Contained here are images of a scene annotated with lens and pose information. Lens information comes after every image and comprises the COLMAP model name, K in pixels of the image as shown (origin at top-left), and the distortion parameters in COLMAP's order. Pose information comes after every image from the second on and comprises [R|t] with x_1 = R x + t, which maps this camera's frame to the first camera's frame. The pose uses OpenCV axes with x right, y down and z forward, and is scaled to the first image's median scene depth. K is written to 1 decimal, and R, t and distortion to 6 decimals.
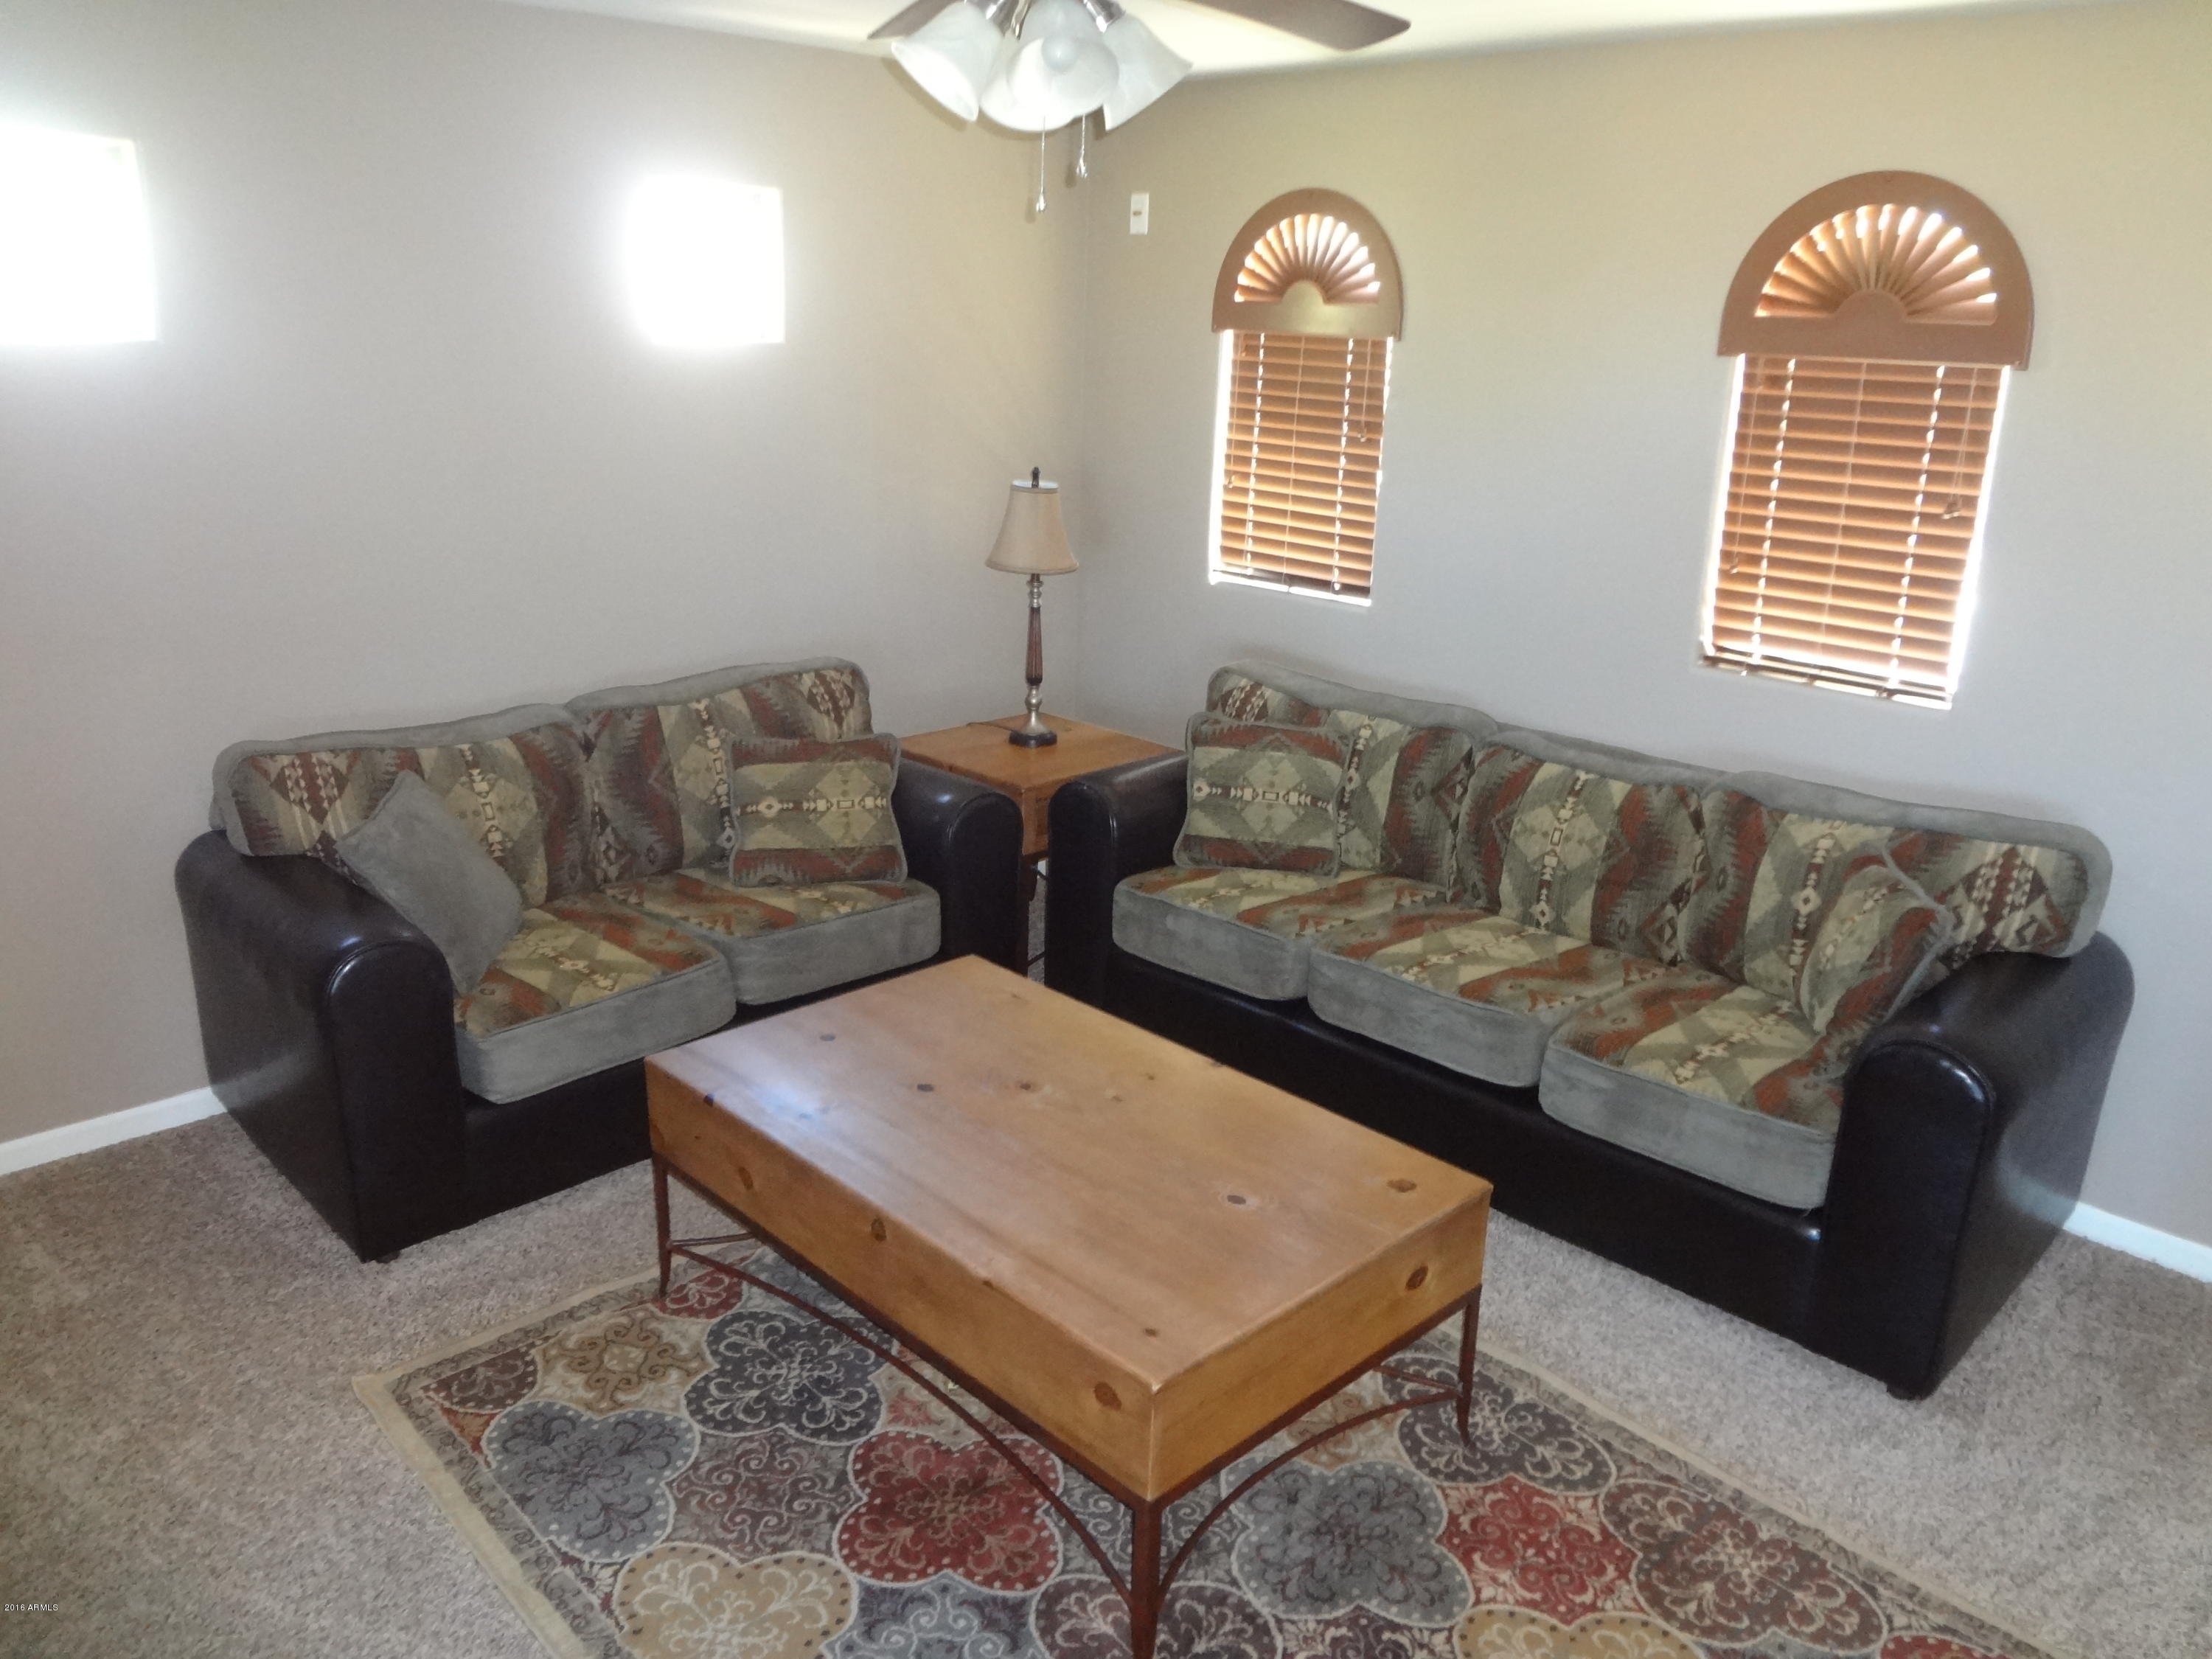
lens RADIAL K [[1647.9, 0, 1102.2], [0, 1647.9, 829.4], [0, 0, 1]] dist [-0.052600, -0.007493]
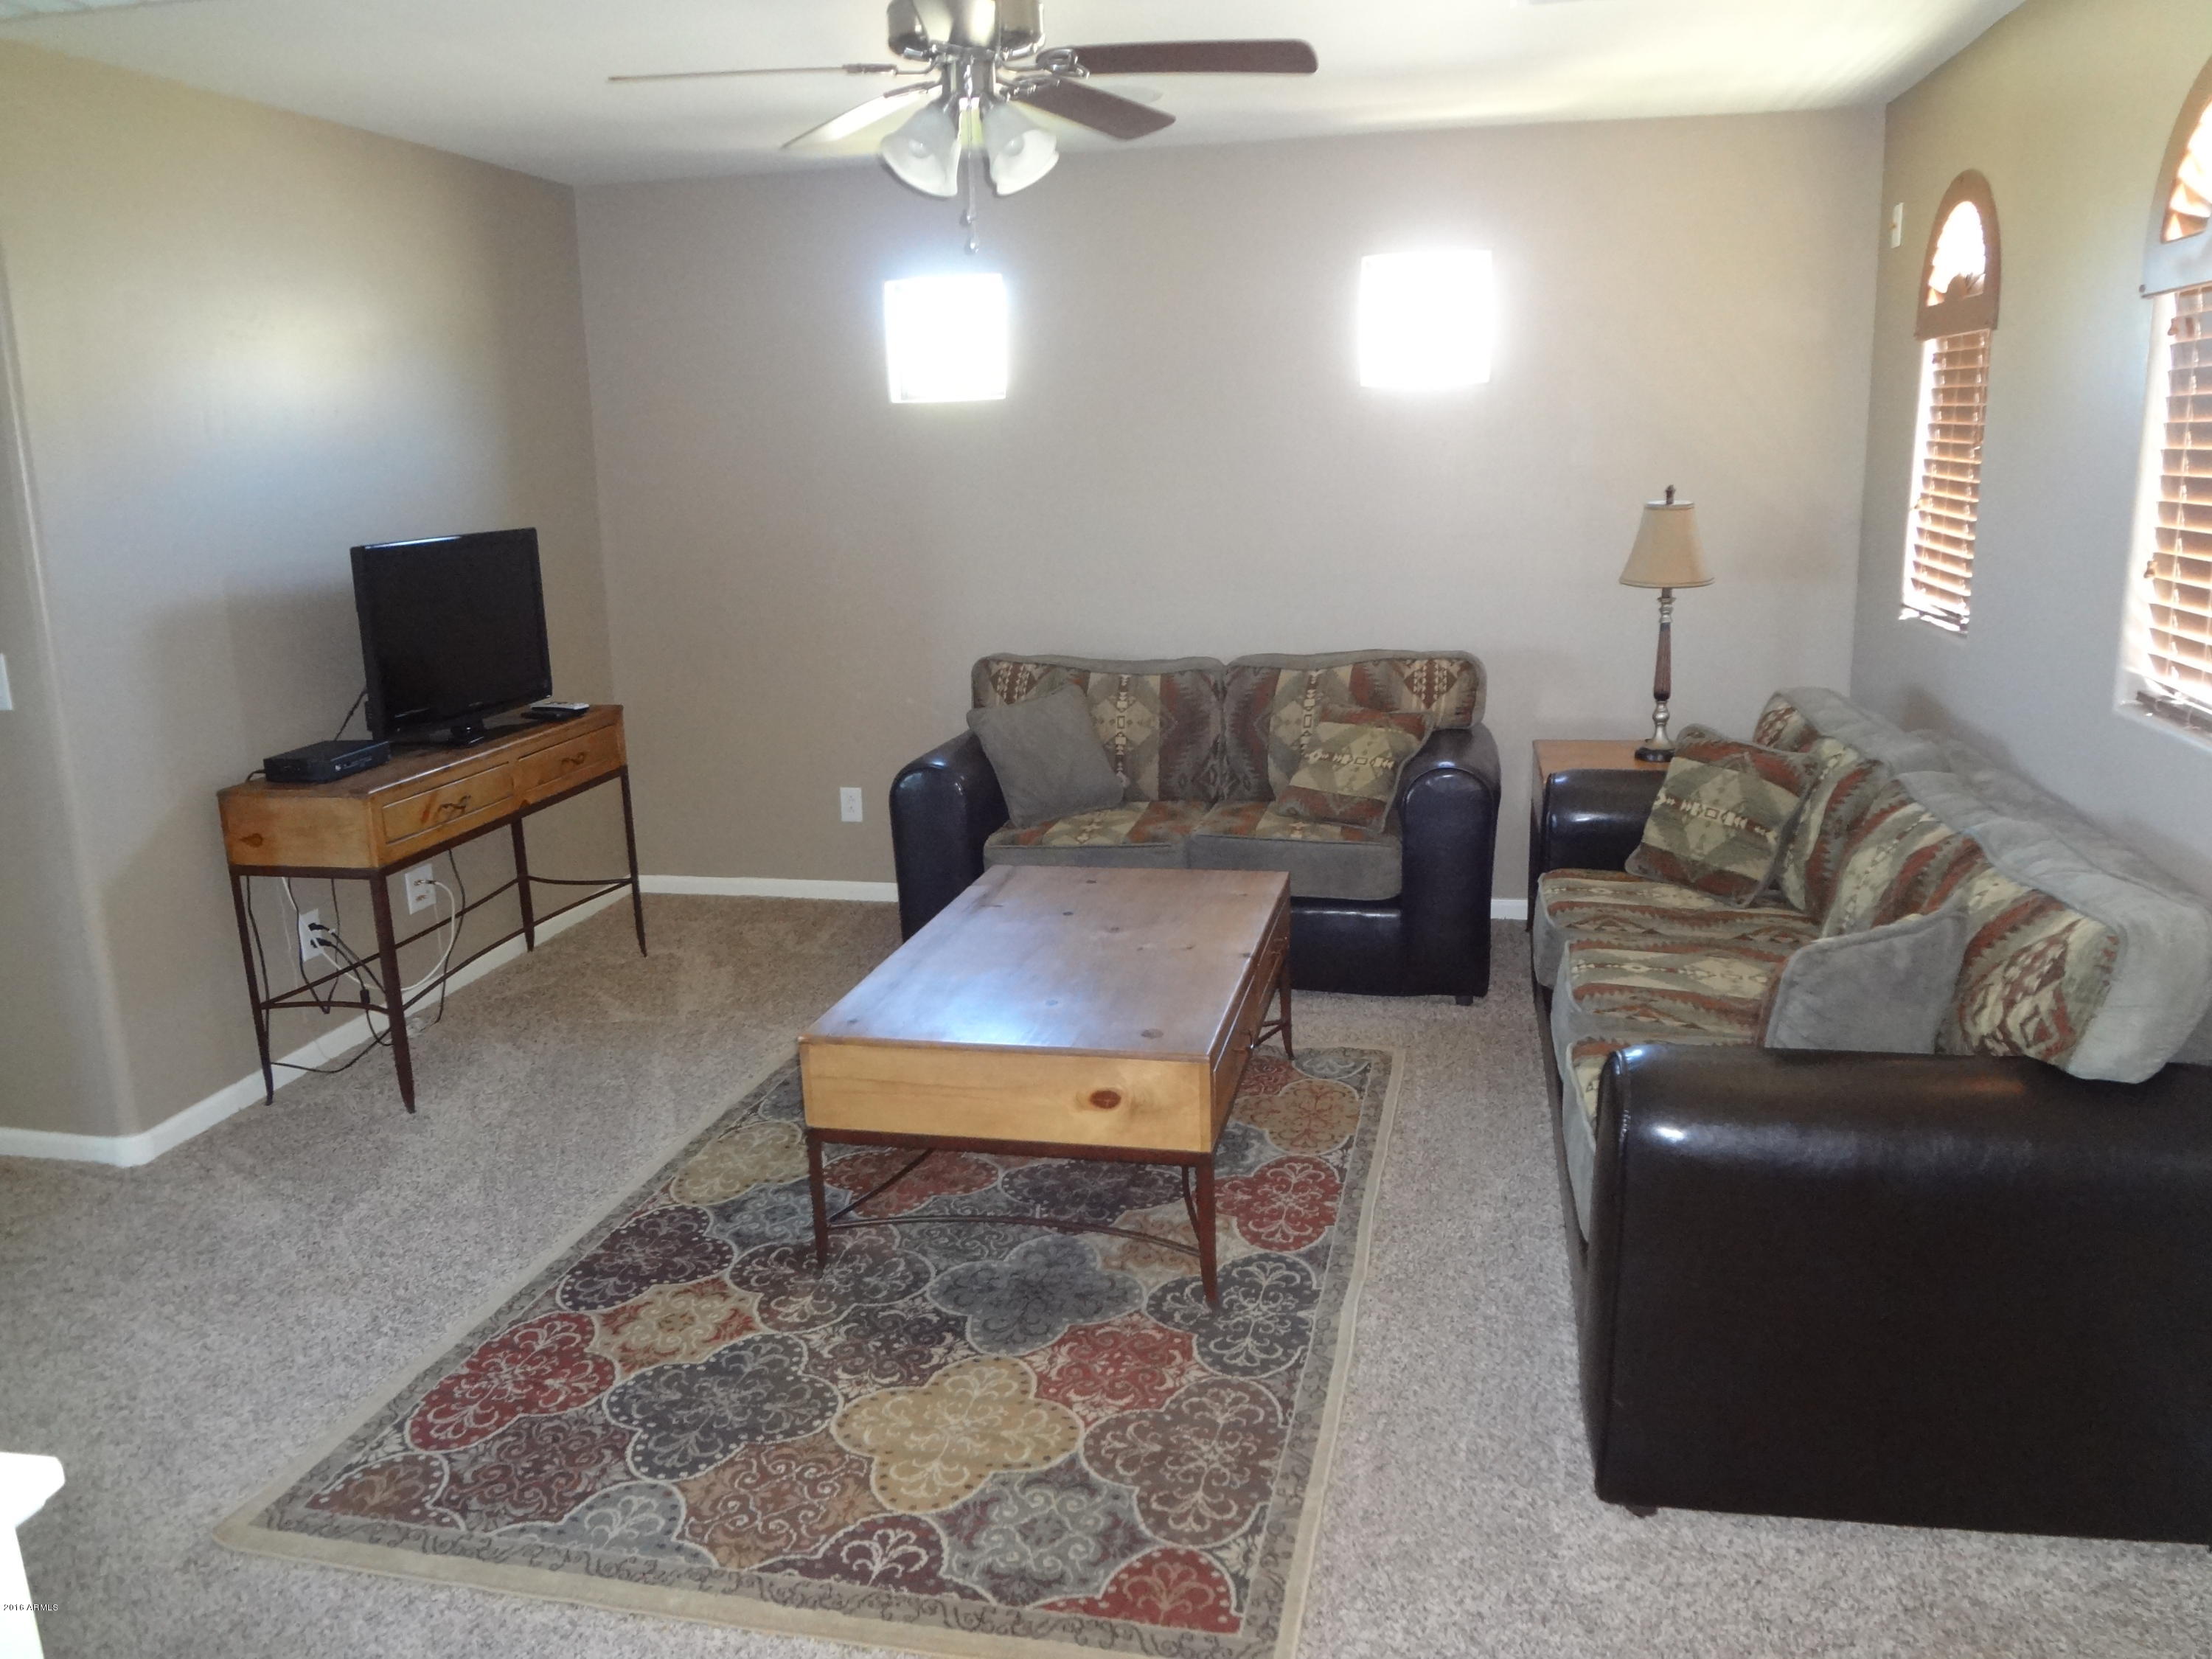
lens RADIAL K [[1647.9, 0, 1105.1], [0, 1647.9, 833.8], [0, 0, 1]] dist [-0.052600, -0.007493]
pose [[0.563982, 0.150764, -0.811908, 0.686063], [-0.205213, 0.977938, 0.039046, 0.026404], [0.799883, 0.144592, 0.582478, 0.177142]]
